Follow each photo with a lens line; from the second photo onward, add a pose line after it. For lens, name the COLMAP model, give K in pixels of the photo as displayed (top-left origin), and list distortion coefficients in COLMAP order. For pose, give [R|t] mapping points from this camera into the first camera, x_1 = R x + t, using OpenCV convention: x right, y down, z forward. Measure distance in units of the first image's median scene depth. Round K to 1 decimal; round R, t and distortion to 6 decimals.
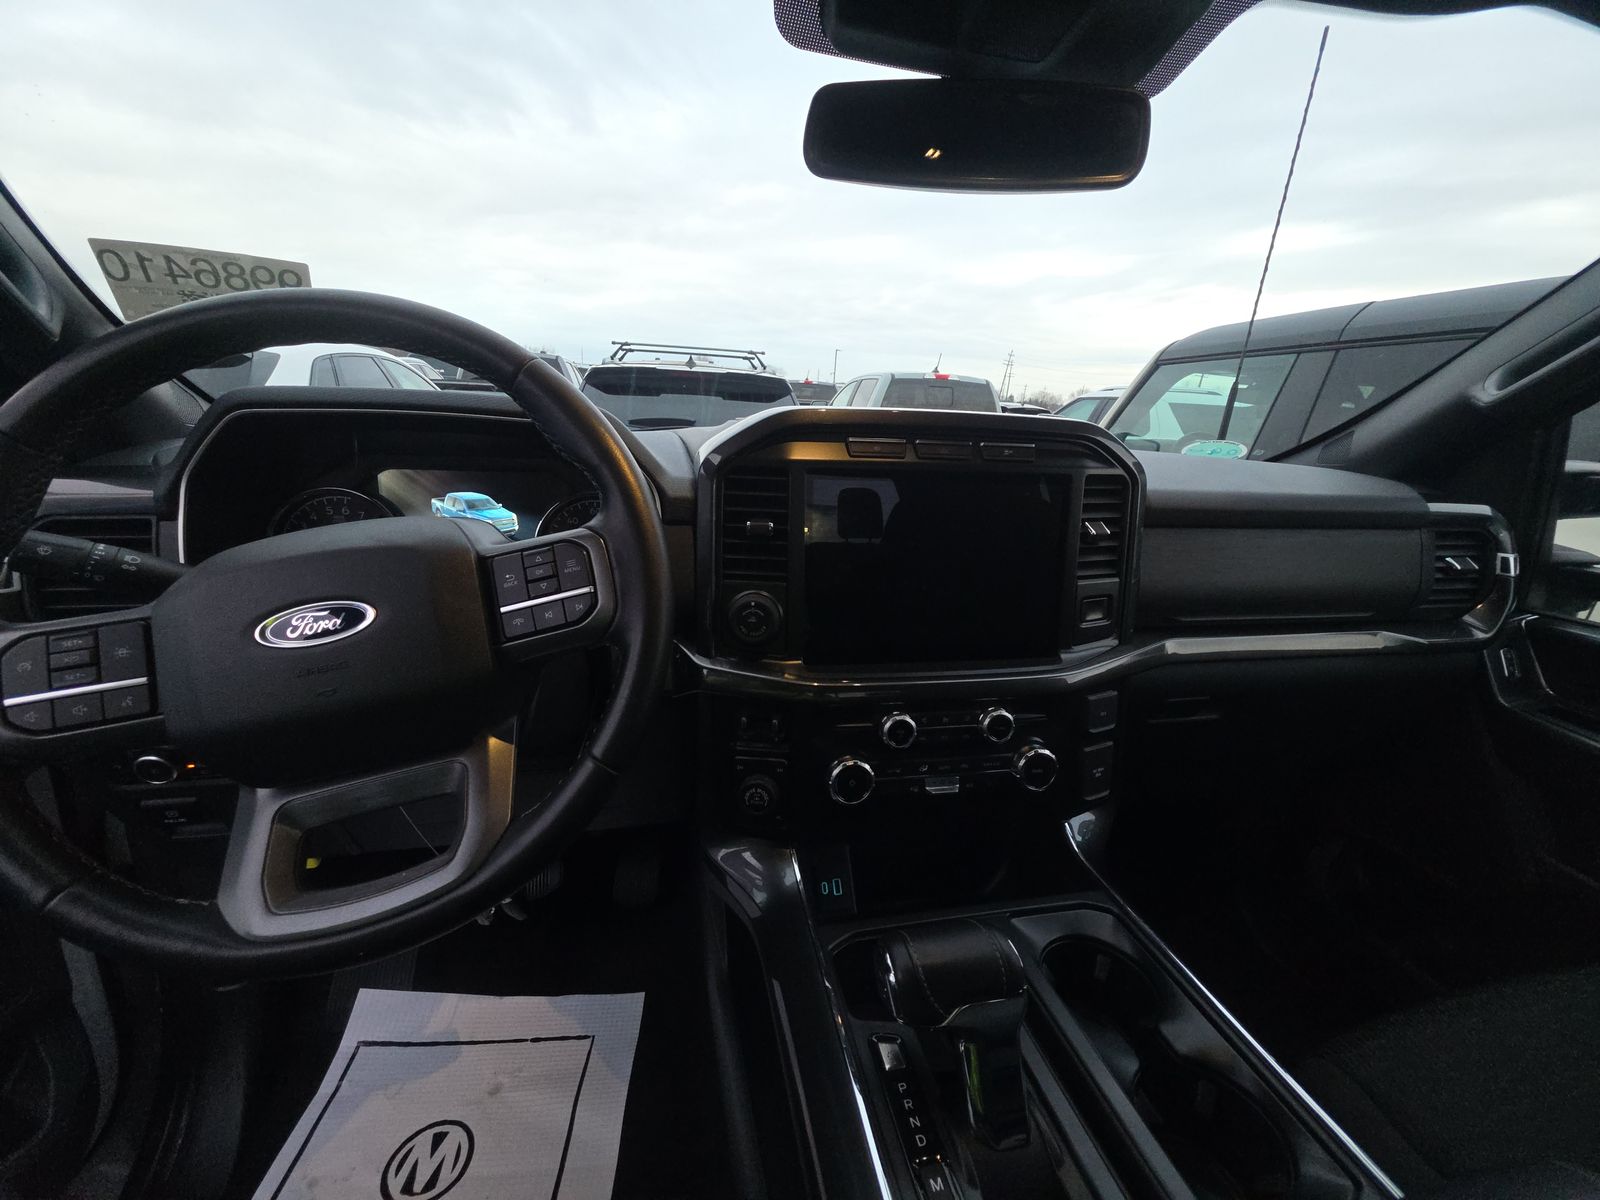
lens RADIAL K [[637.7, 0, 800.0], [0, 637.7, 600.0], [0, 0, 1]] dist [-0.000259, -0.000104]
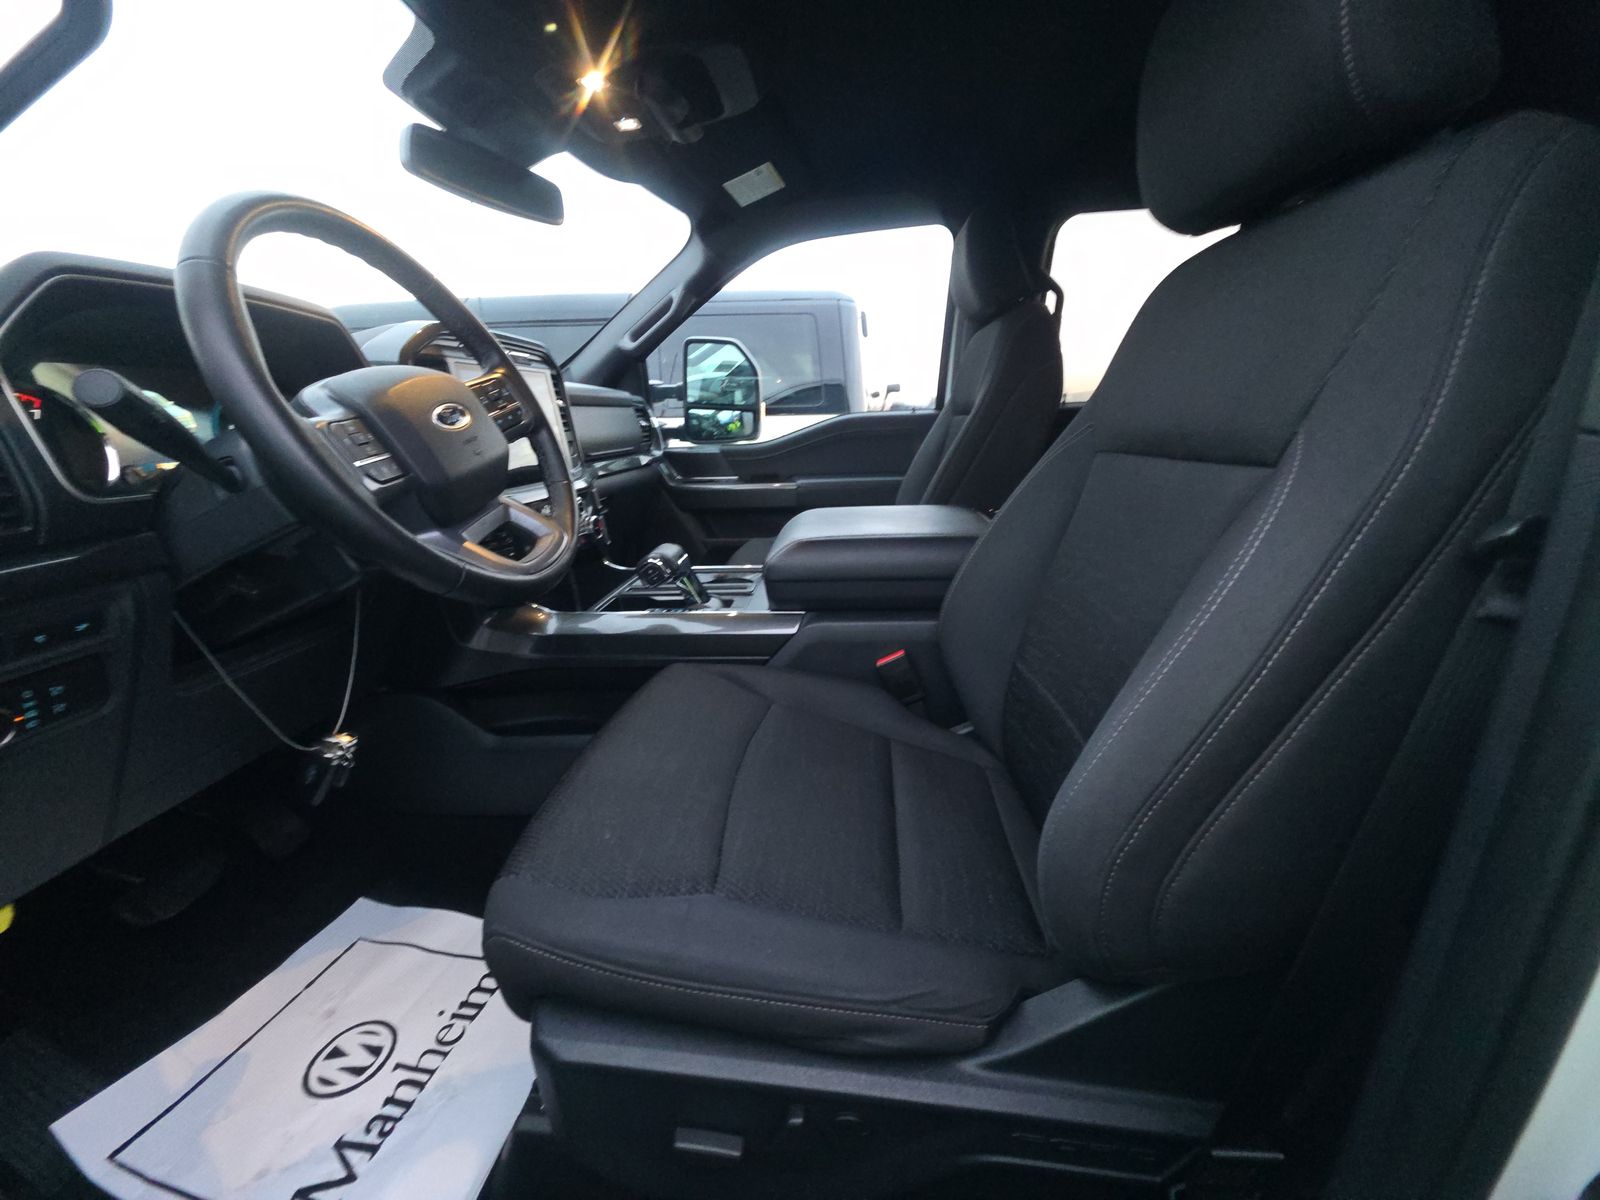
lens RADIAL K [[637.7, 0, 800.0], [0, 637.7, 600.0], [0, 0, 1]] dist [-0.000259, -0.000104]
pose [[0.310362, -0.312582, 0.897757, -1.017492], [0.289744, 0.930562, 0.223837, 0.172040], [-0.905386, 0.190649, 0.379380, -0.176680]]
